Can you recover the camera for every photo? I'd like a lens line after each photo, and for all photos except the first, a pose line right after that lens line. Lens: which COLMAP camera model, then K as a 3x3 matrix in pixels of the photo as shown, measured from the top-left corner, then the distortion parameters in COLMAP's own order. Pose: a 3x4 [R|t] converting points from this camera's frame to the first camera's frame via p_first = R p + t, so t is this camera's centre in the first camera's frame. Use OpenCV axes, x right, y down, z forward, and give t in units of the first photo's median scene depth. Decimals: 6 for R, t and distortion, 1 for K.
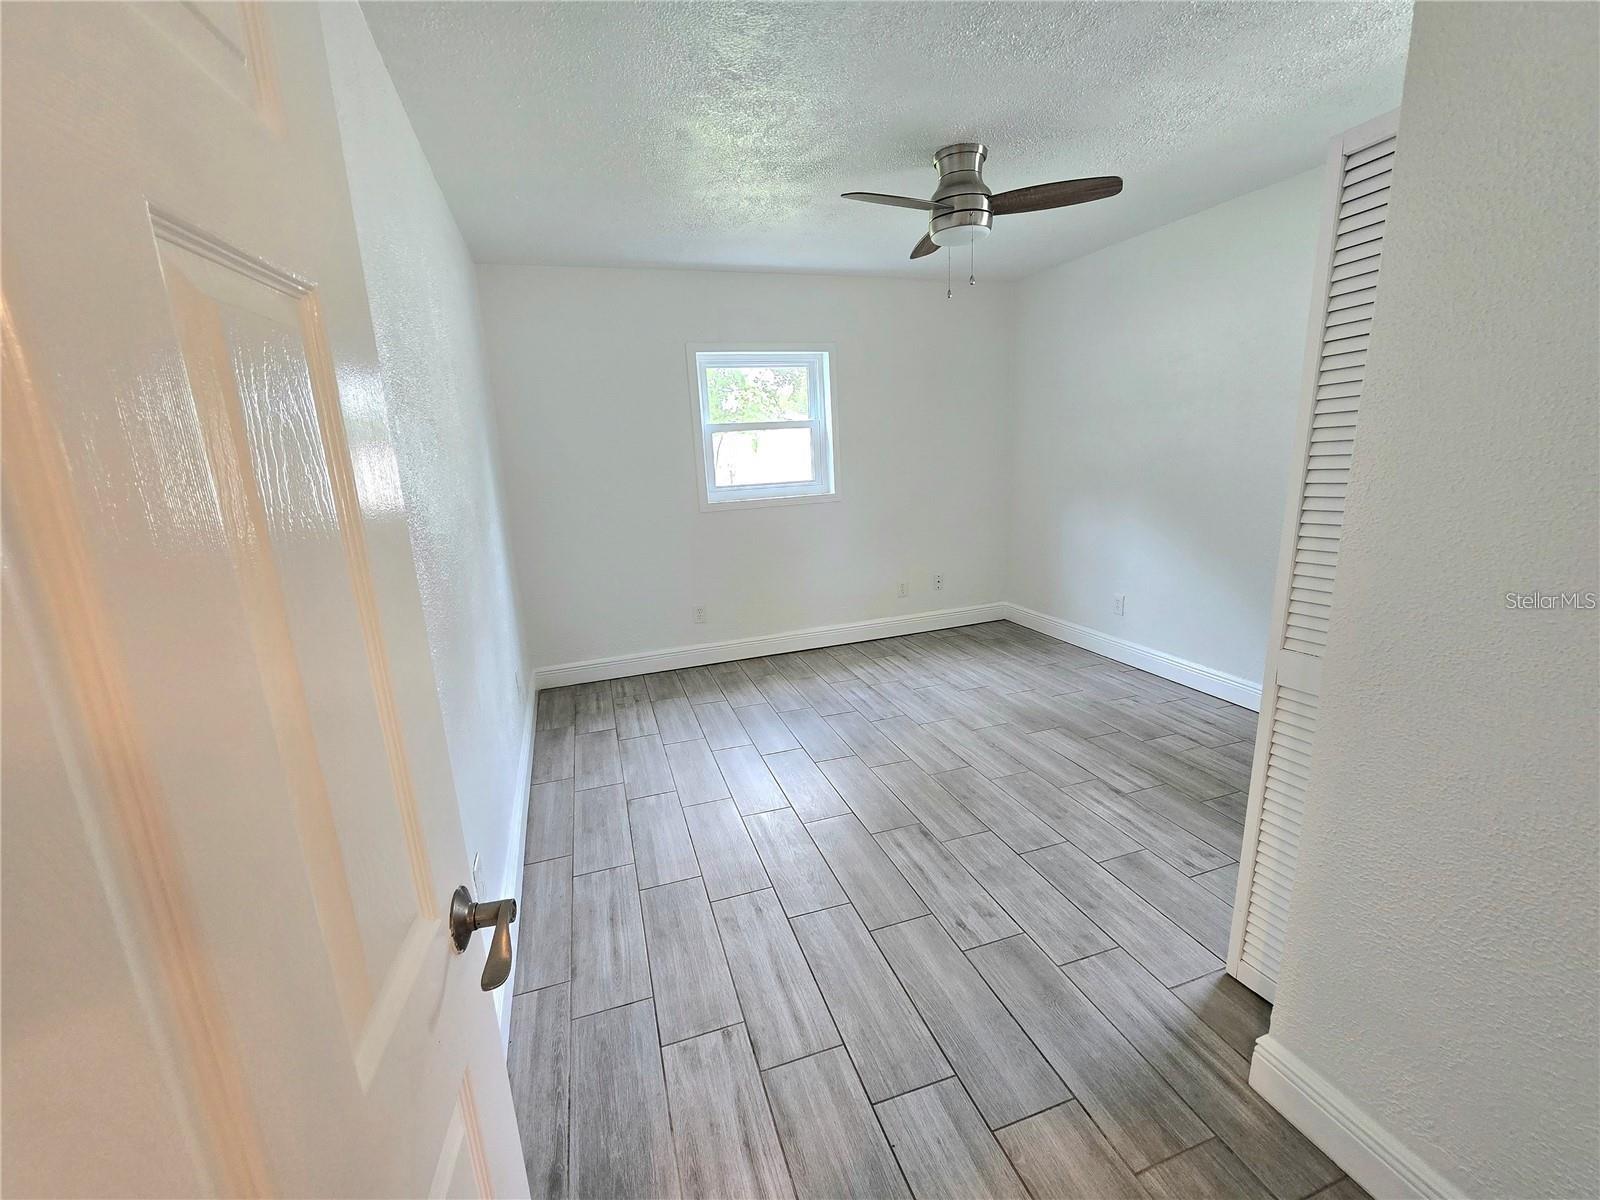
lens RADIAL K [[645.0, 0, 800.0], [0, 645.0, 600.0], [0, 0, 1]] dist [0.000310, 0.000355]
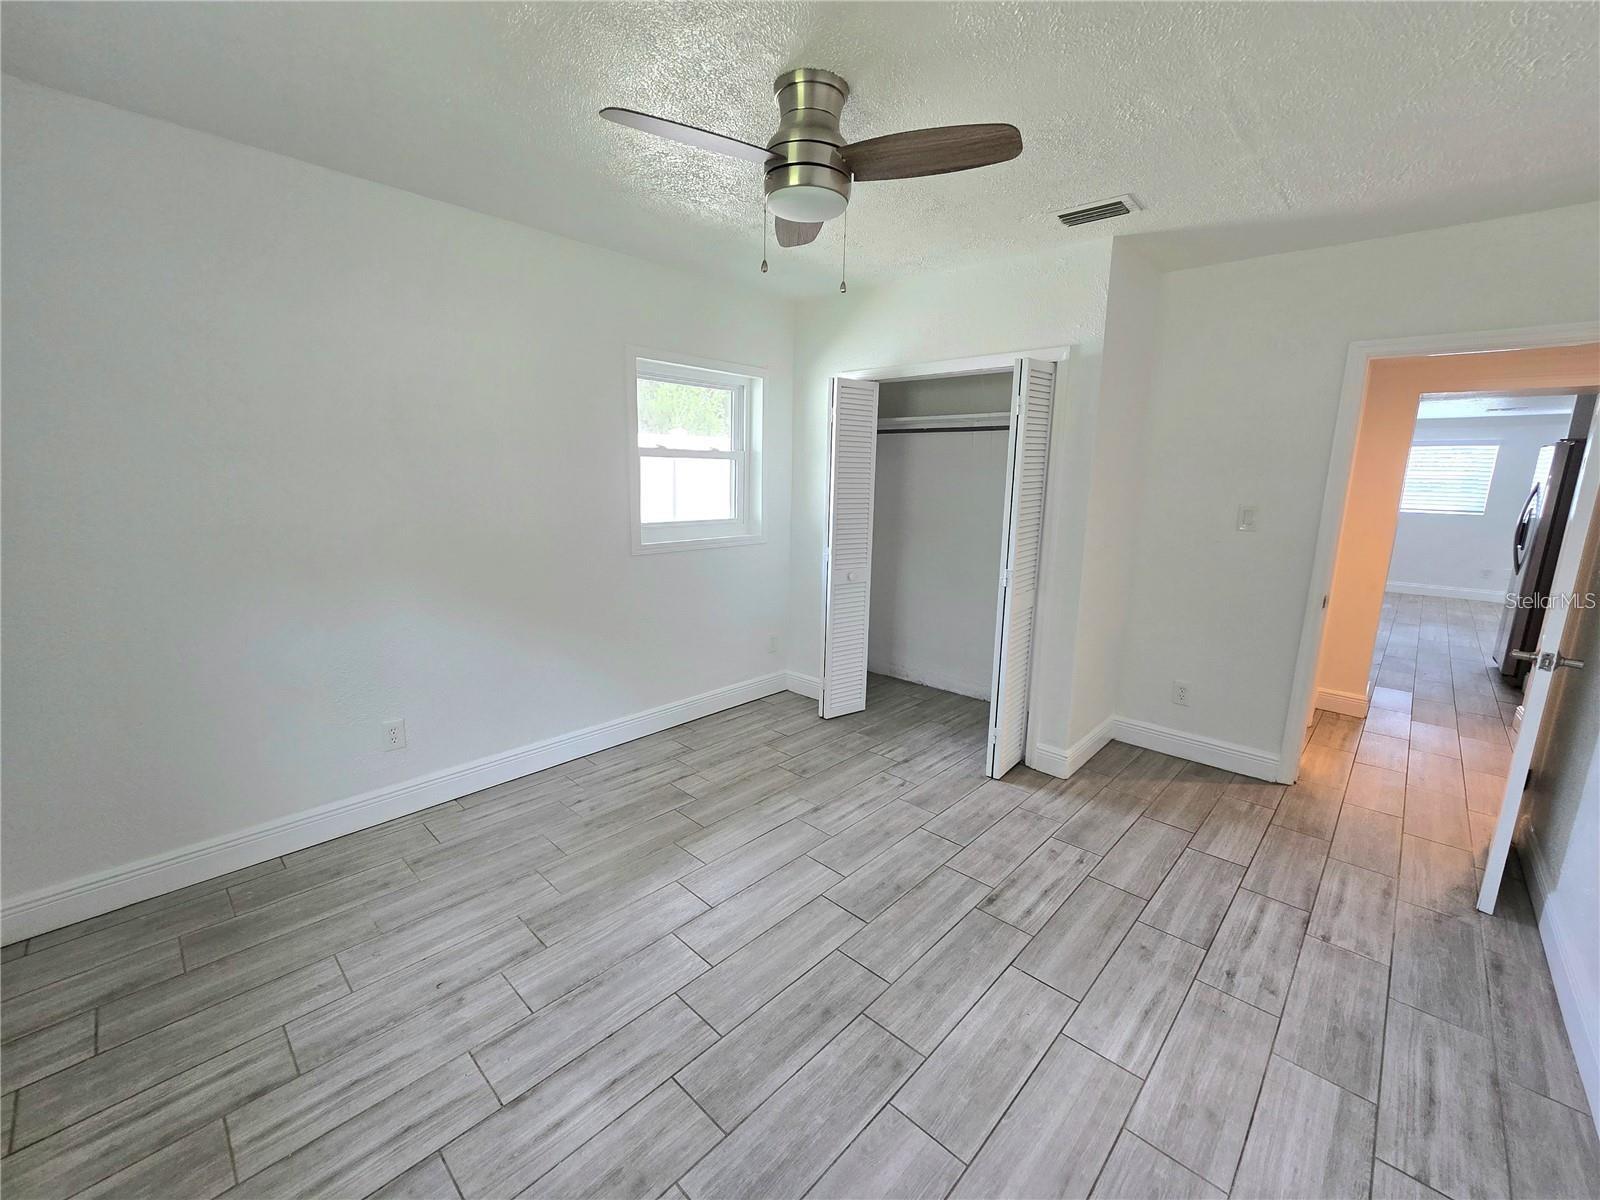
lens RADIAL K [[645.0, 0, 800.0], [0, 645.0, 600.0], [0, 0, 1]] dist [0.000310, 0.000355]
pose [[-0.461032, -0.136764, 0.876781, -0.395986], [0.205798, 0.944635, 0.255561, -0.315068], [-0.863190, 0.298262, -0.407361, 1.314061]]
